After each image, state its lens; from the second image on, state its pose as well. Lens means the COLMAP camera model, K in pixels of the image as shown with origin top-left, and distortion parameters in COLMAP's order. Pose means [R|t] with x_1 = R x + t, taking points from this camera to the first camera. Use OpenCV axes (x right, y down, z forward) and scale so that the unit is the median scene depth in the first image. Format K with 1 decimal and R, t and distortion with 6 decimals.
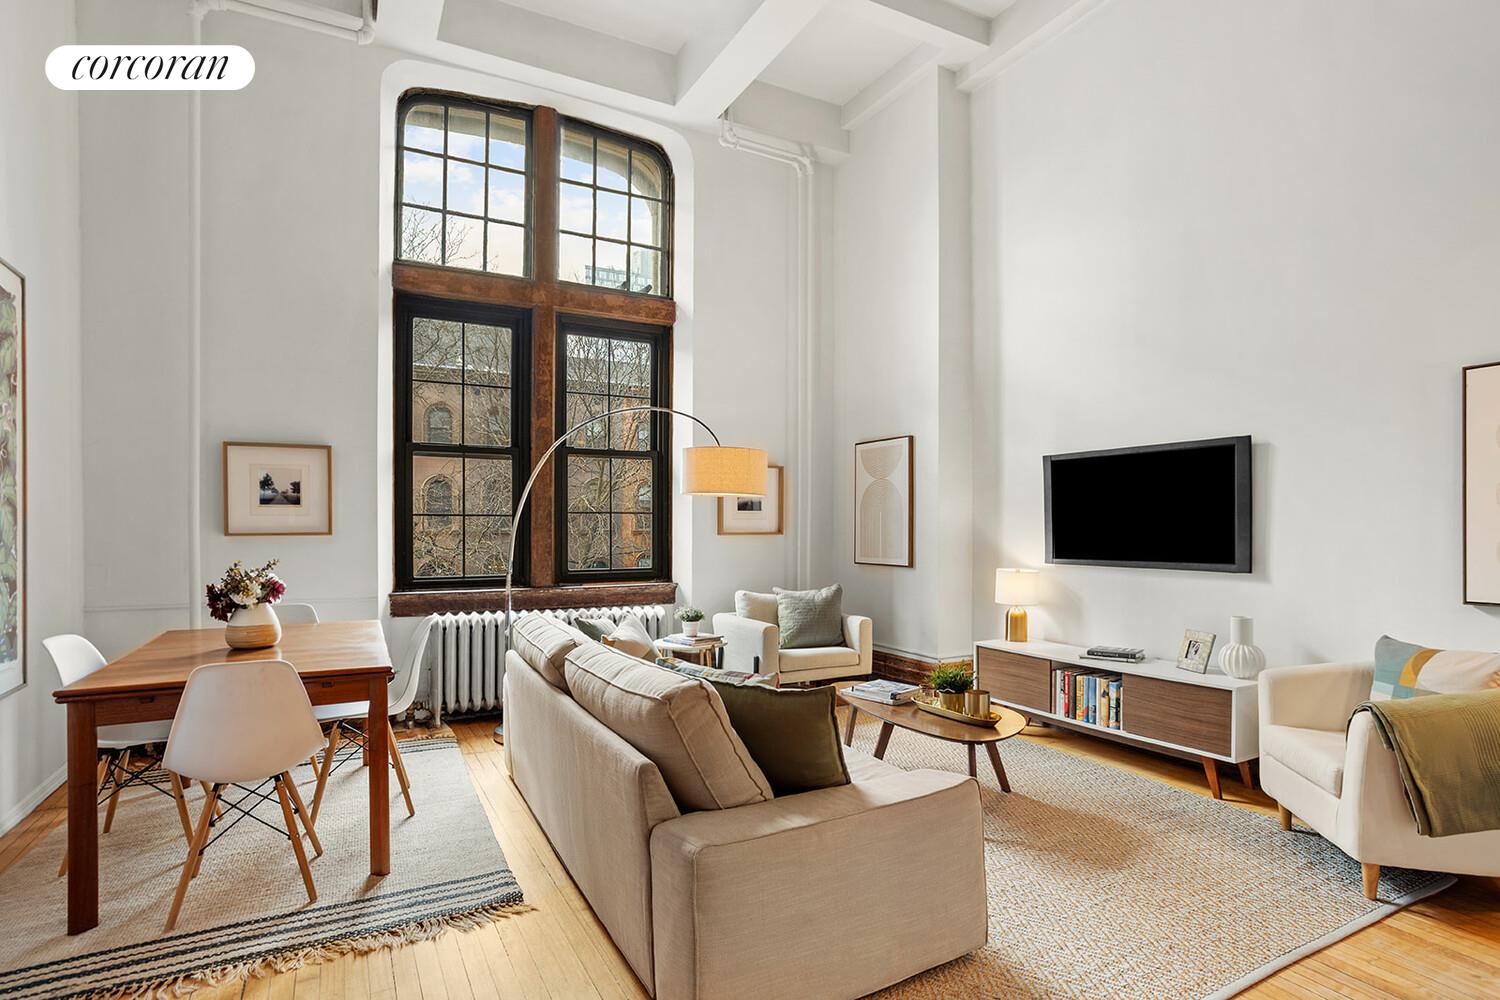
lens RADIAL K [[767.9, 0, 749.1], [0, 767.9, 526.7], [0, 0, 1]] dist [-0.043378, 0.039487]
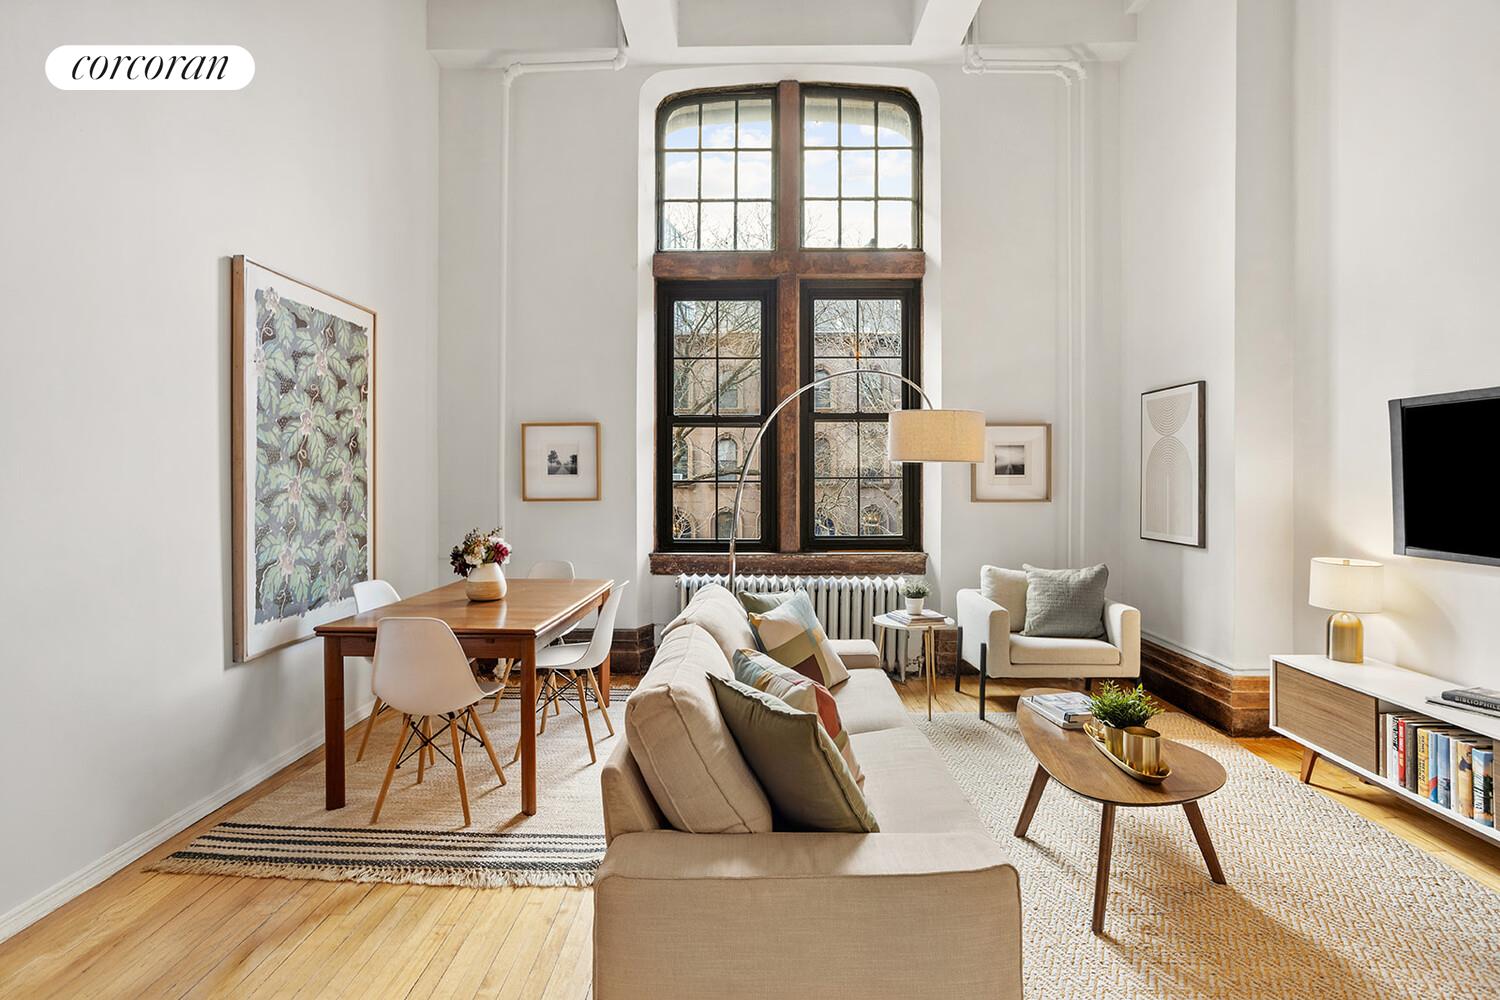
lens RADIAL K [[757.7, 0, 750.5], [0, 757.7, 475.8], [0, 0, 1]] dist [-0.044114, 0.036606]
pose [[0.872638, -0.003242, -0.488357, 0.190404], [0.002152, 0.999994, -0.002794, -0.021055], [0.488363, 0.001387, 0.872640, 0.105444]]
